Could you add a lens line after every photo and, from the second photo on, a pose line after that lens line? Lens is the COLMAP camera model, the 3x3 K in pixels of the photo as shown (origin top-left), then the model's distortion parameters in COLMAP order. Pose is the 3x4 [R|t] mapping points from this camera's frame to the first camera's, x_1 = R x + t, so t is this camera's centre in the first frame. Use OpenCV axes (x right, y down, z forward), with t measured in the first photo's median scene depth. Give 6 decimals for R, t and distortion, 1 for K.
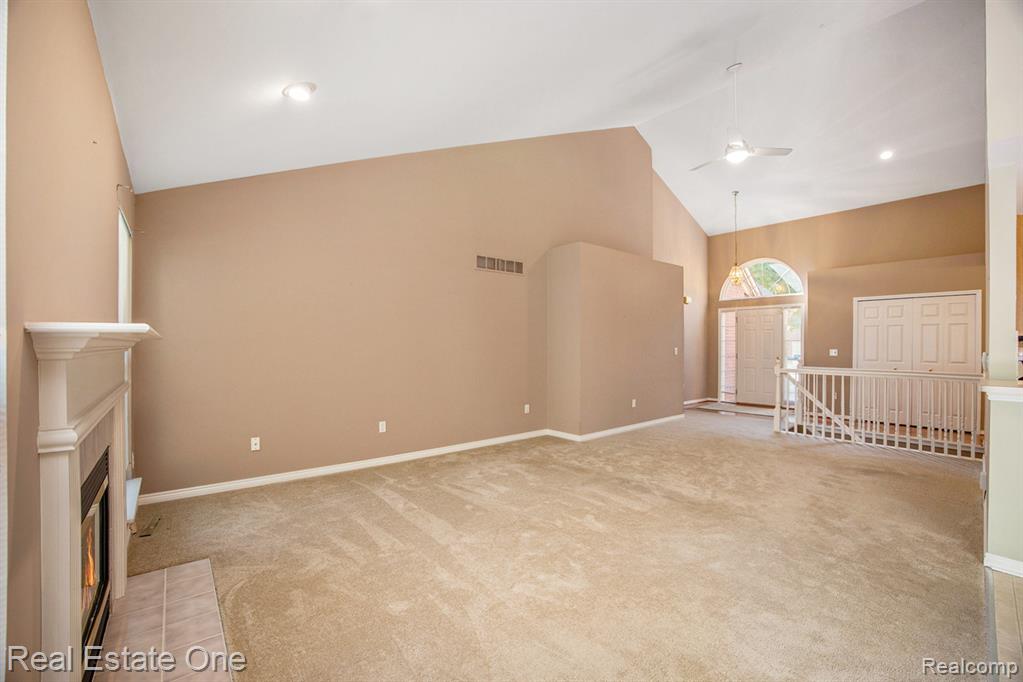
lens RADIAL K [[406.3, 0, 511.5], [0, 406.3, 341.0], [0, 0, 1]] dist [0.001158, 0.000115]
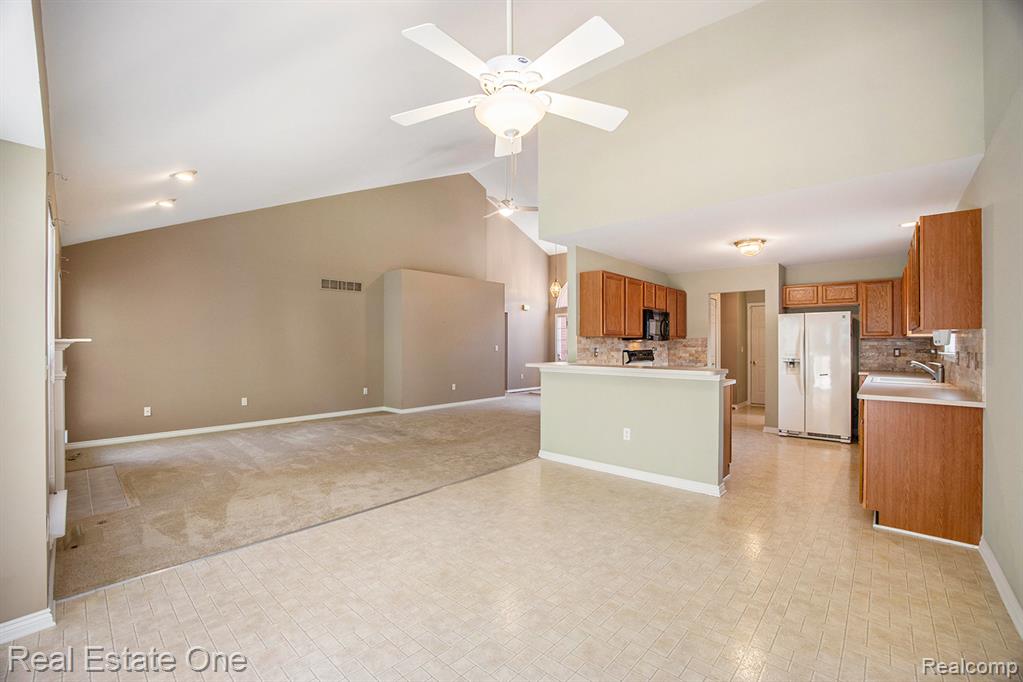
lens RADIAL K [[411.4, 0, 491.9], [0, 411.4, 340.1], [0, 0, 1]] dist [-0.023203, 0.000004]
pose [[0.994675, -0.001256, 0.103057, 0.318752], [0.000745, 0.999987, 0.005003, -0.009830], [-0.103062, -0.004900, 0.994663, -0.405122]]
